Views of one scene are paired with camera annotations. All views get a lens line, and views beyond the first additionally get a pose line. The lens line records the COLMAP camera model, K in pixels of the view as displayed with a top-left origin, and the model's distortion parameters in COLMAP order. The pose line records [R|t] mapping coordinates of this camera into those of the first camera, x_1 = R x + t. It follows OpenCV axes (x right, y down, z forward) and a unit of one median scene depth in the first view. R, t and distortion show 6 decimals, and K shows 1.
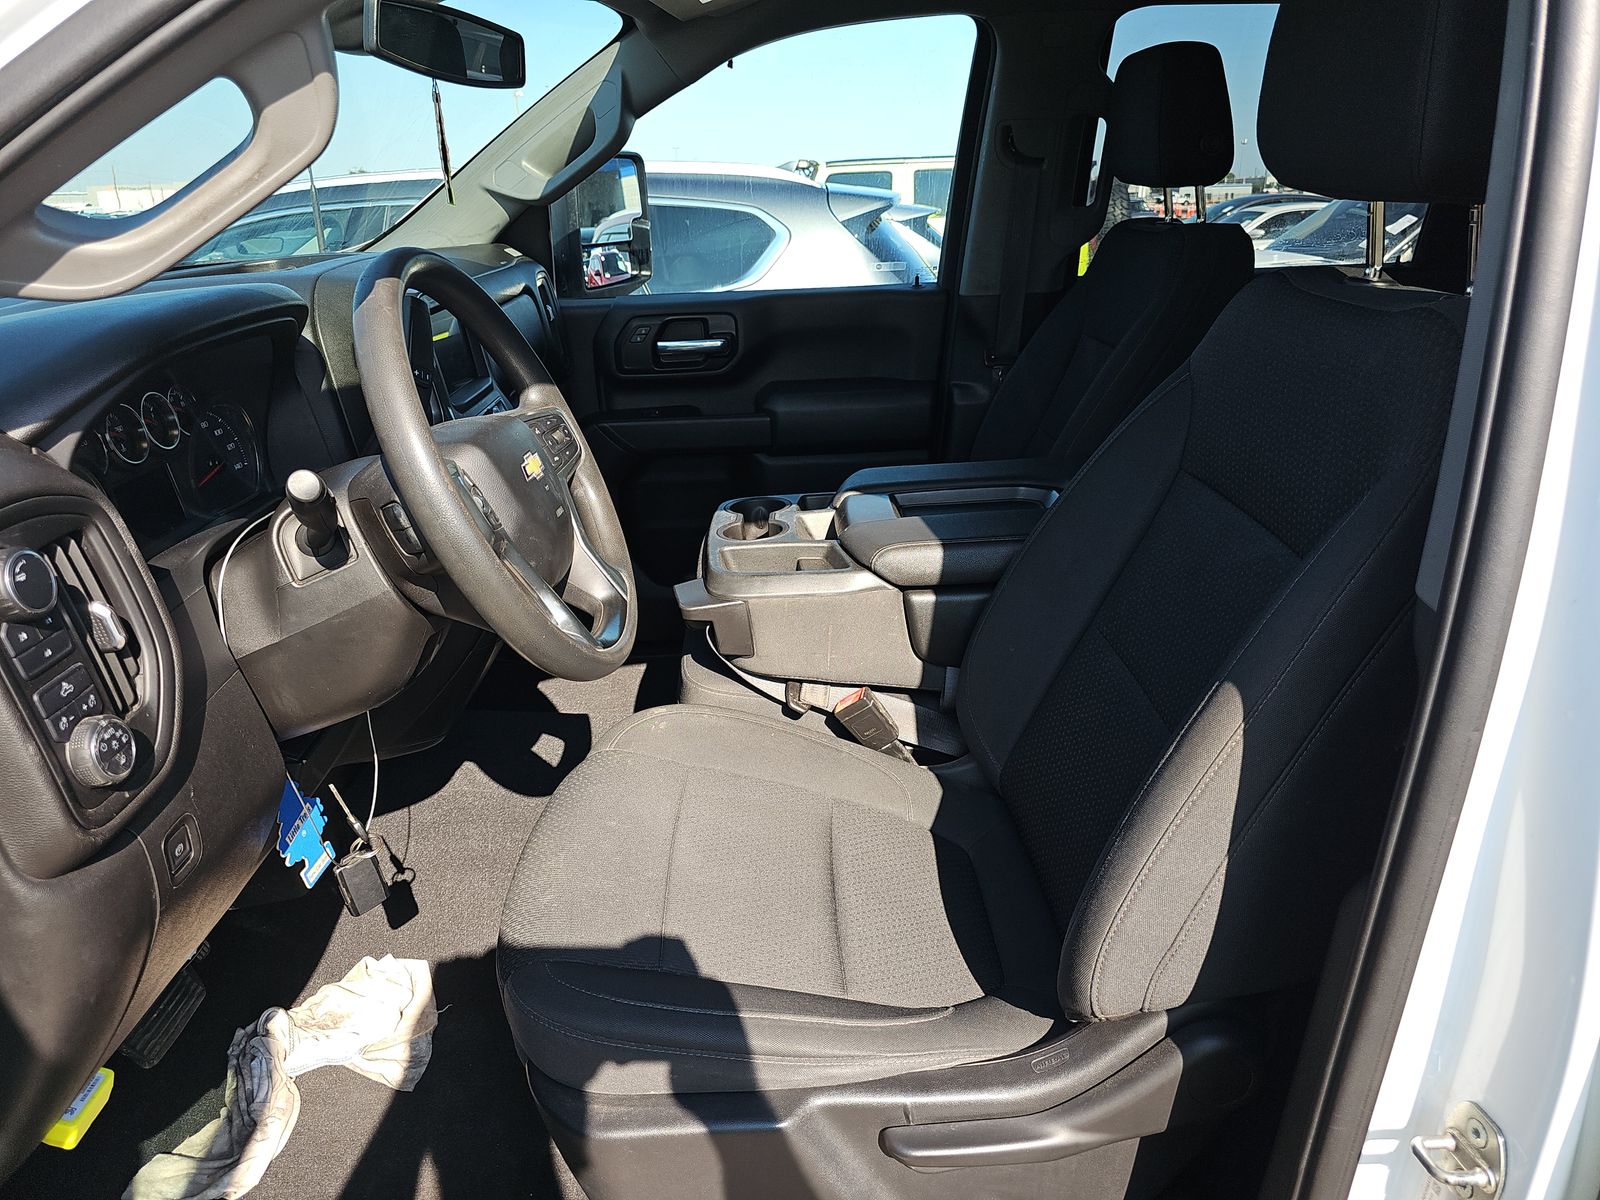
lens RADIAL K [[1074.4, 0, 800.0], [0, 1074.4, 600.0], [0, 0, 1]] dist [0.050335, -0.058416]
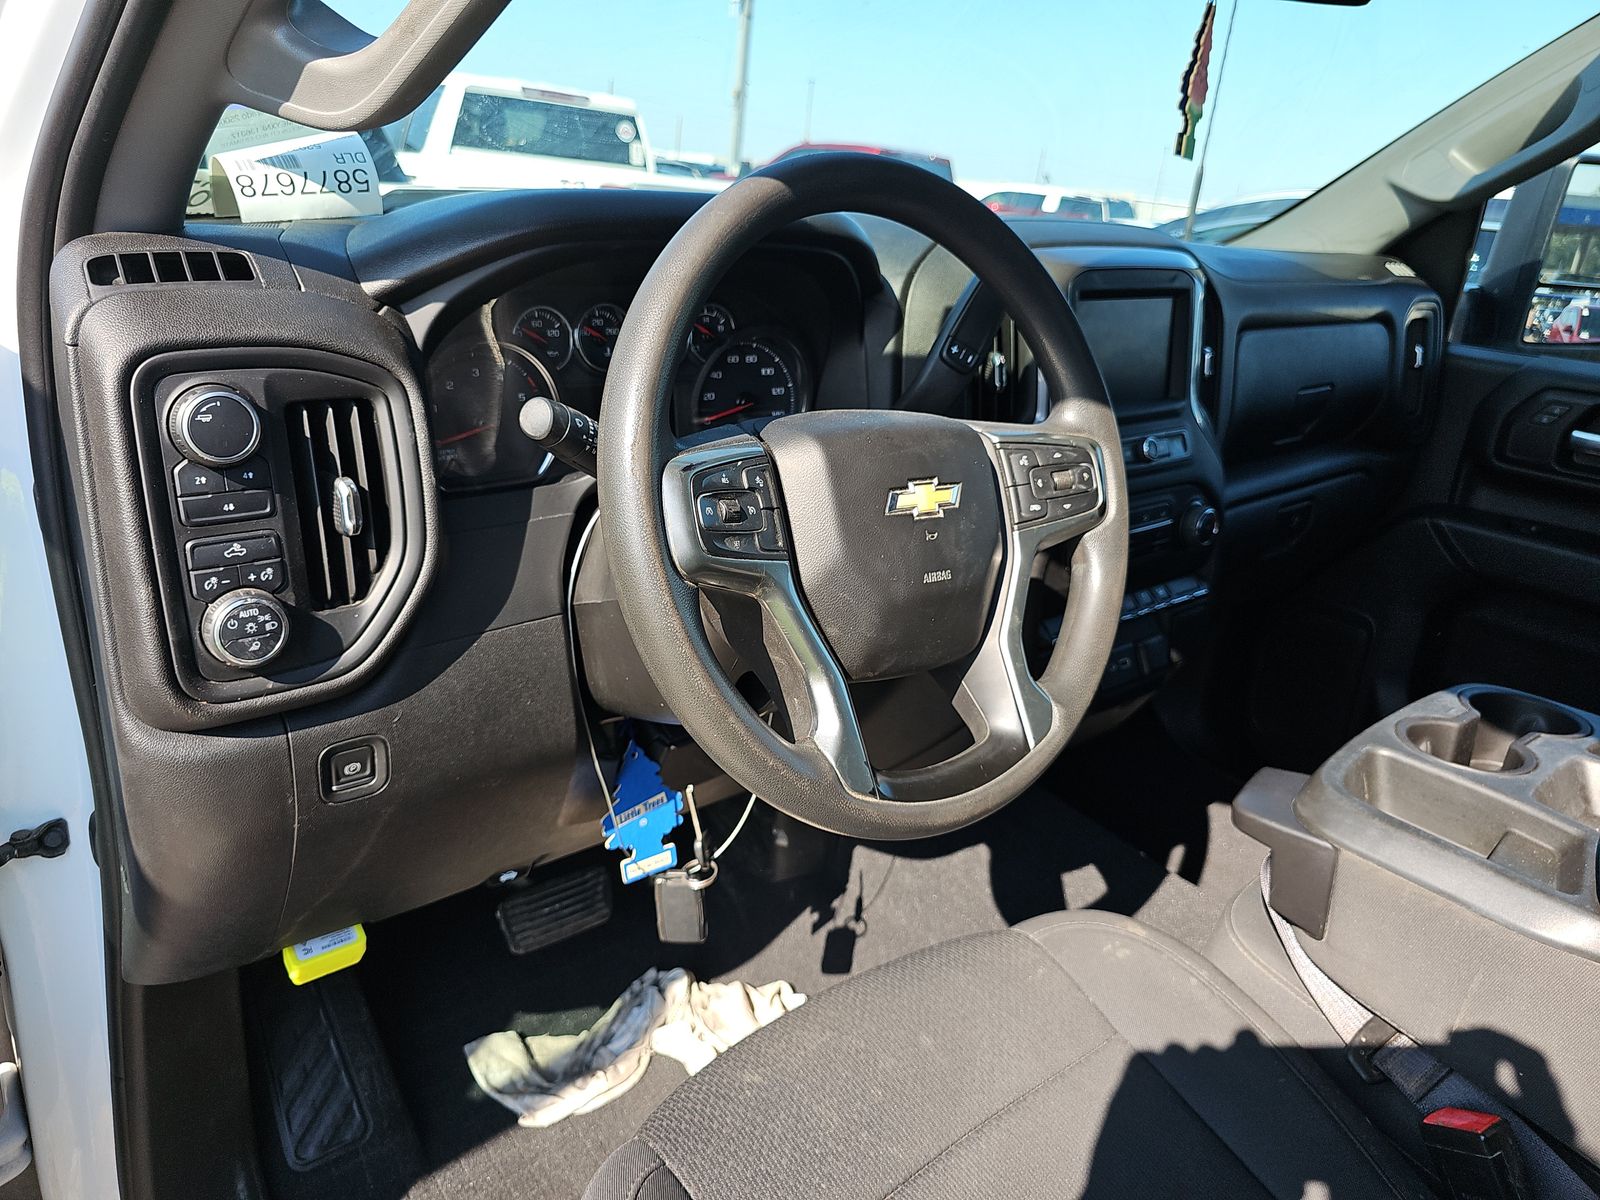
lens RADIAL K [[1069.3, 0, 787.9], [0, 1069.3, 573.9], [0, 0, 1]] dist [0.055743, -0.062415]
pose [[0.606328, 0.337722, -0.719938, 0.085874], [-0.372756, 0.920418, 0.117834, -0.058279], [0.702439, 0.196915, 0.683962, 0.230233]]
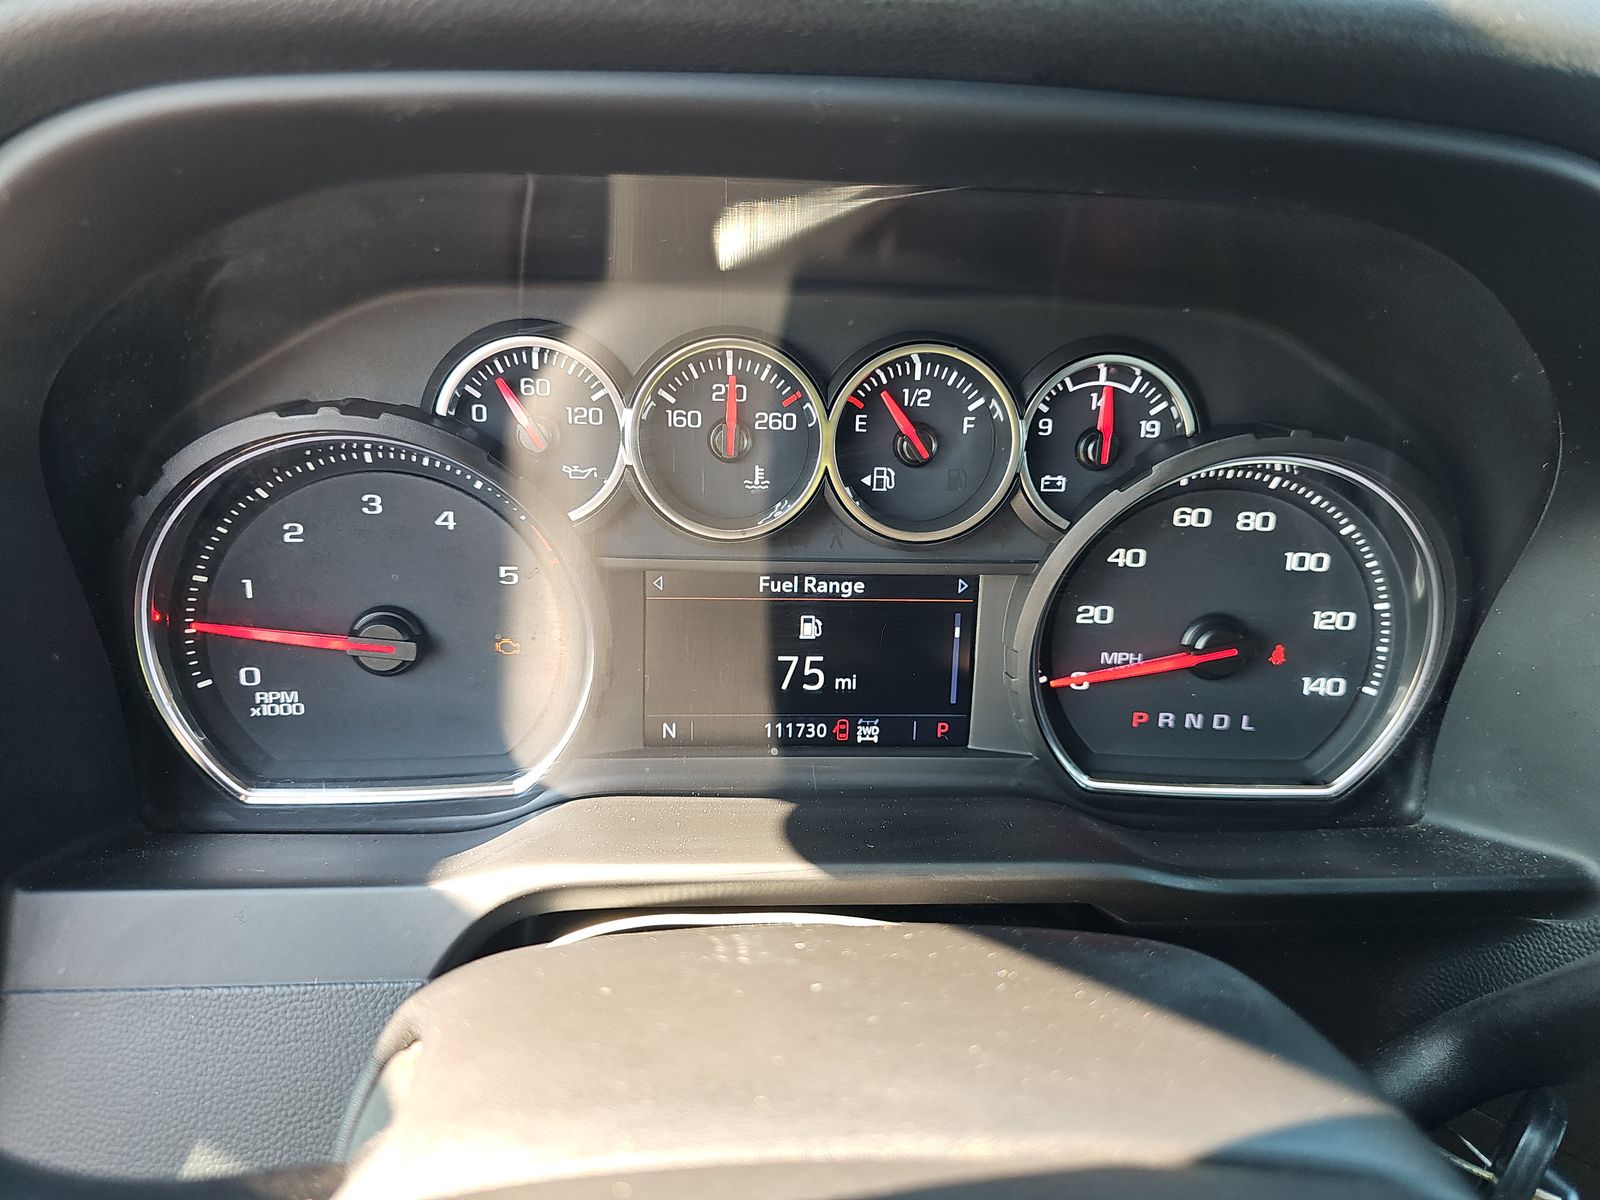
lens RADIAL K [[1069.3, 0, 787.9], [0, 1069.3, 573.9], [0, 0, 1]] dist [0.055743, -0.062415]
pose [[0.022223, 0.369316, -0.929038, -0.136587], [-0.404597, 0.853092, 0.329448, -0.100894], [0.914225, 0.368564, 0.168382, 0.428256]]
